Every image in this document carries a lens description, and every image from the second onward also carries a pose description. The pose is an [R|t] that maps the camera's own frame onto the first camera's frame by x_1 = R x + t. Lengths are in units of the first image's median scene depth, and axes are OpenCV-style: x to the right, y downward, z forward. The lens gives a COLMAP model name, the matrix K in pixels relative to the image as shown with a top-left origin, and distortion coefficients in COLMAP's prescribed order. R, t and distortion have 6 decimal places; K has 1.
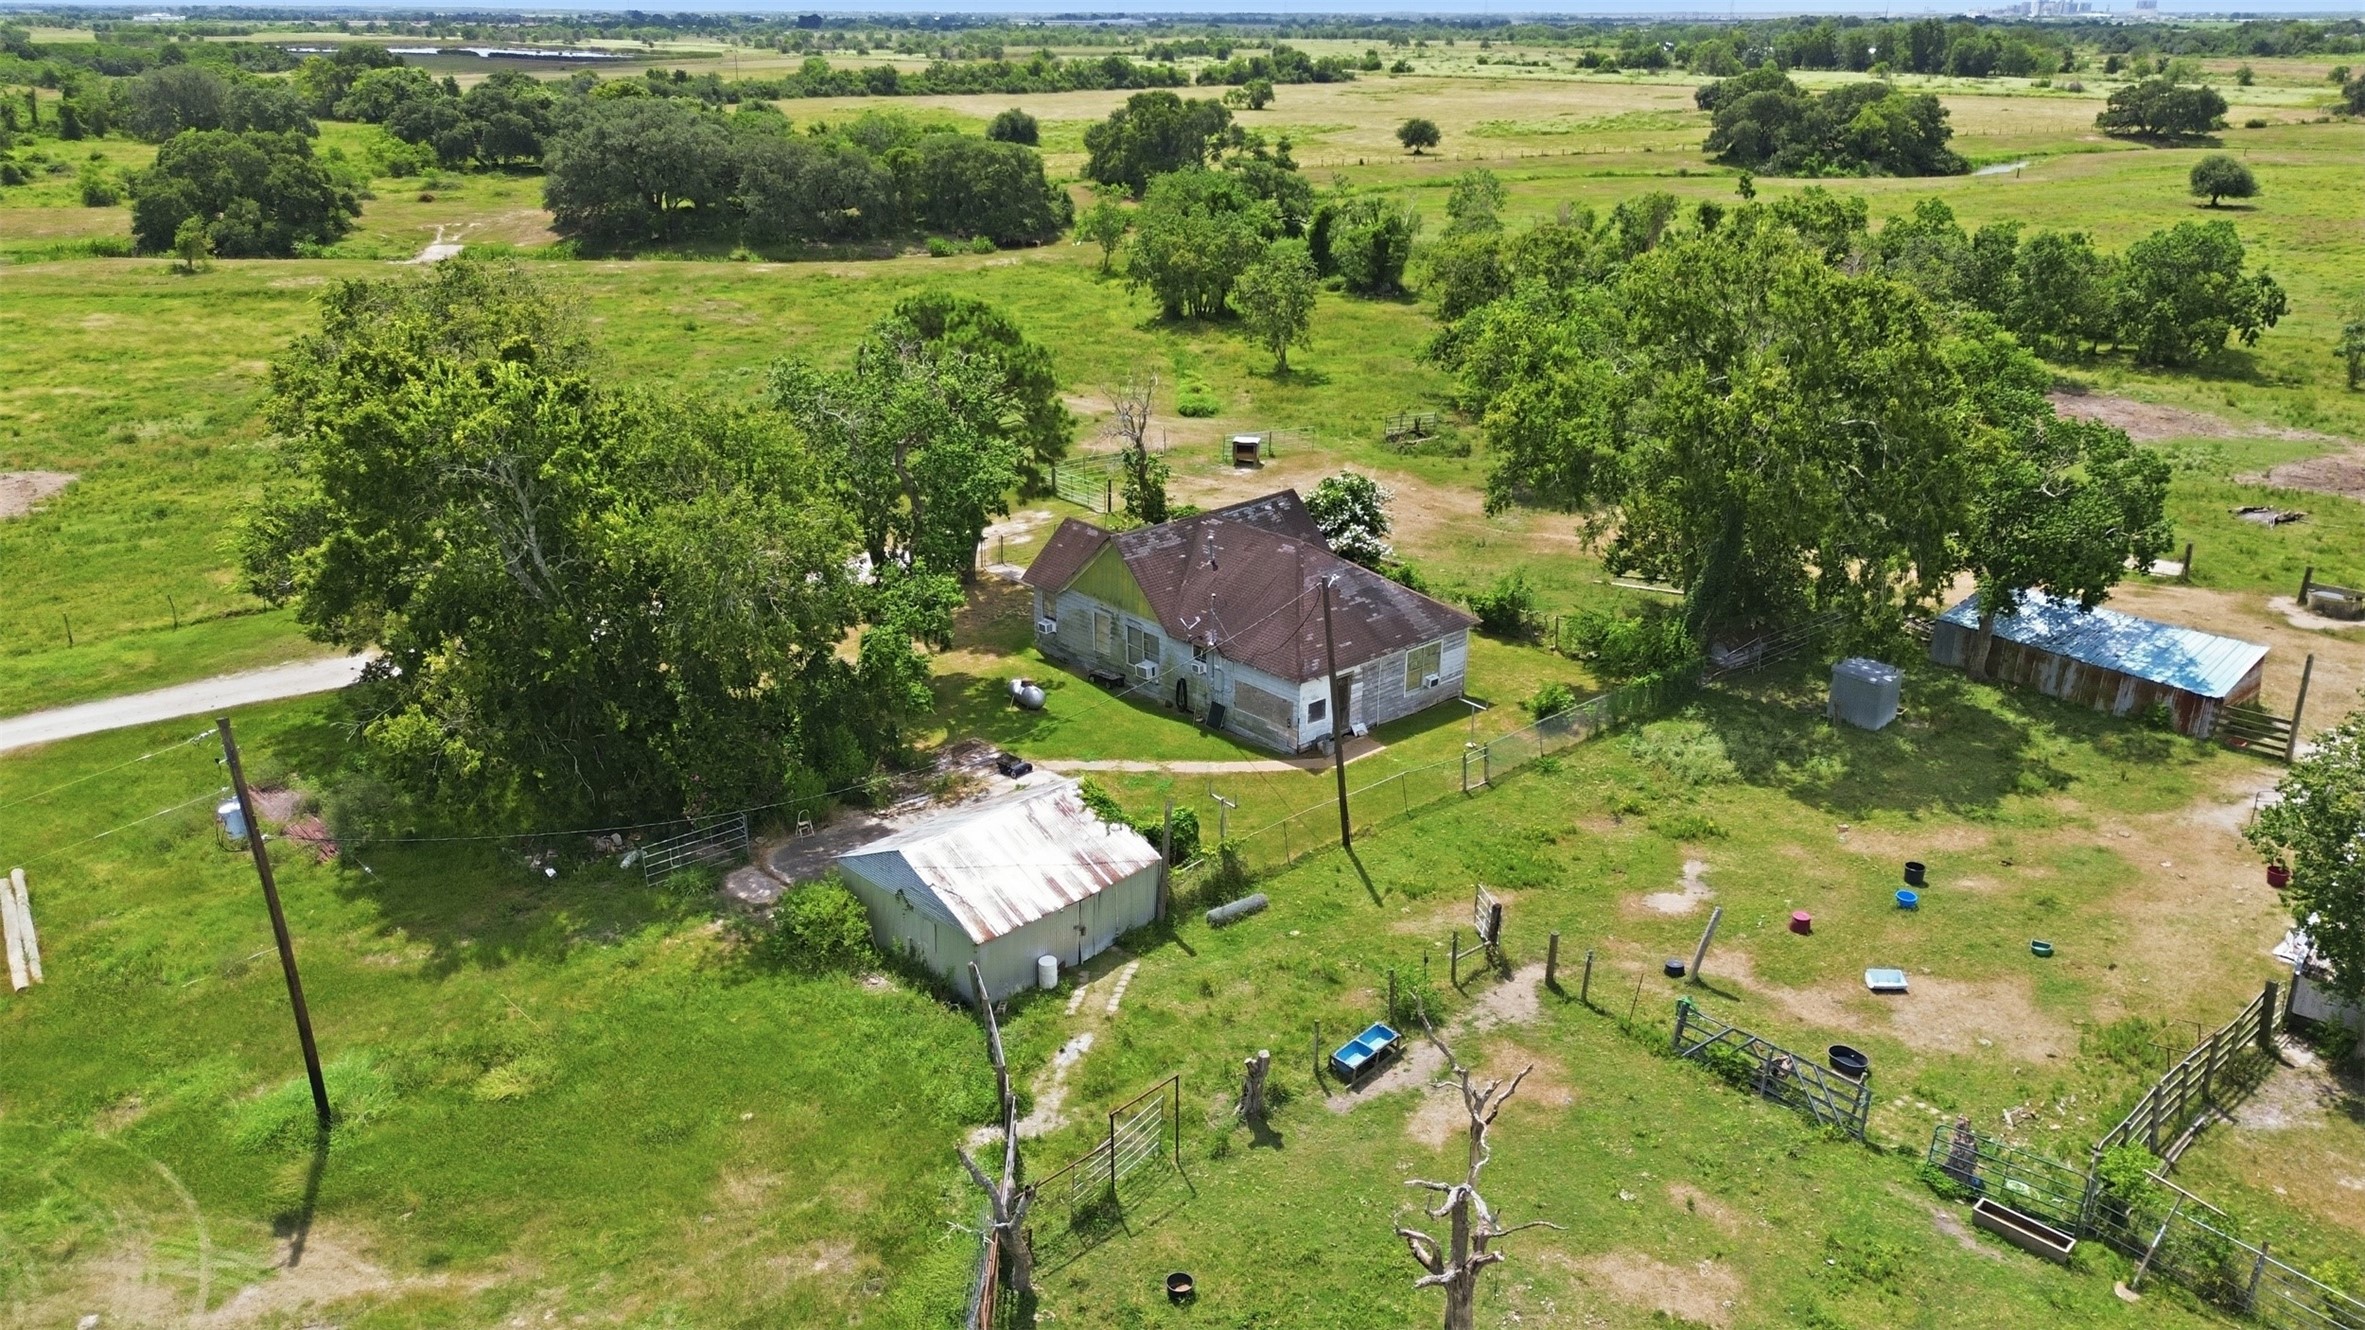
lens RADIAL K [[1676.0, 0, 1181.5], [0, 1676.0, 652.6], [0, 0, 1]] dist [0.052811, -0.046356]
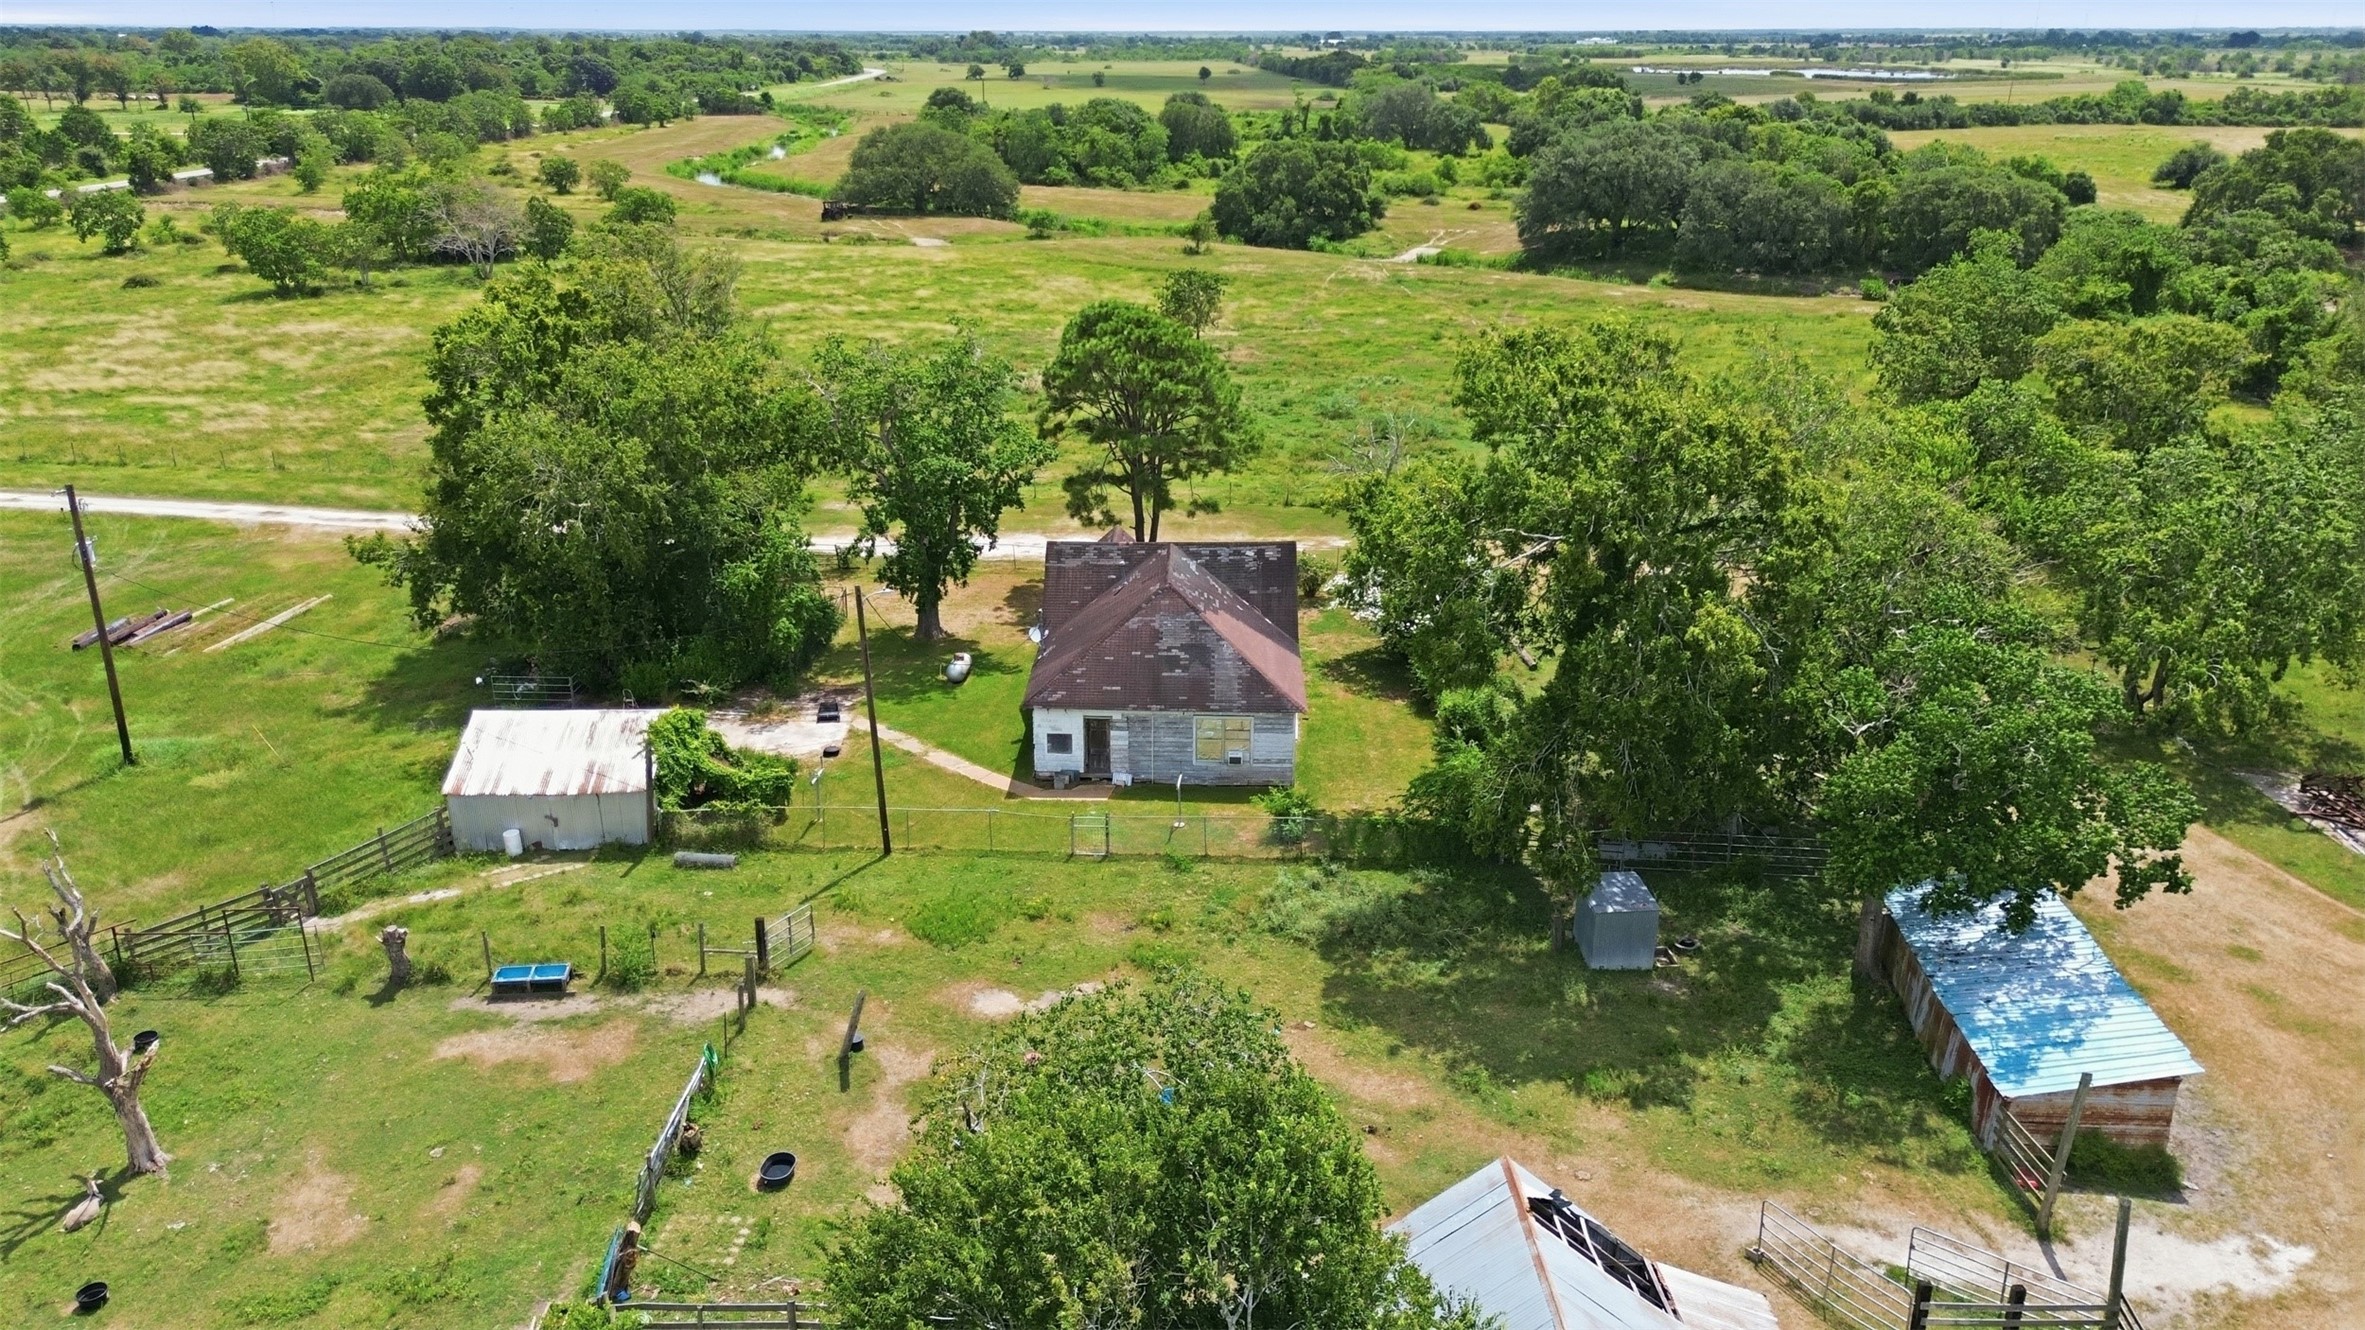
lens RADIAL K [[1676.0, 0, 1187.5], [0, 1676.0, 675.0], [0, 0, 1]] dist [0.052811, -0.046356]
pose [[0.728065, 0.243356, -0.640858, 0.292061], [-0.242882, 0.965796, 0.090812, -0.043266], [0.641037, 0.089536, 0.762269, 0.110793]]
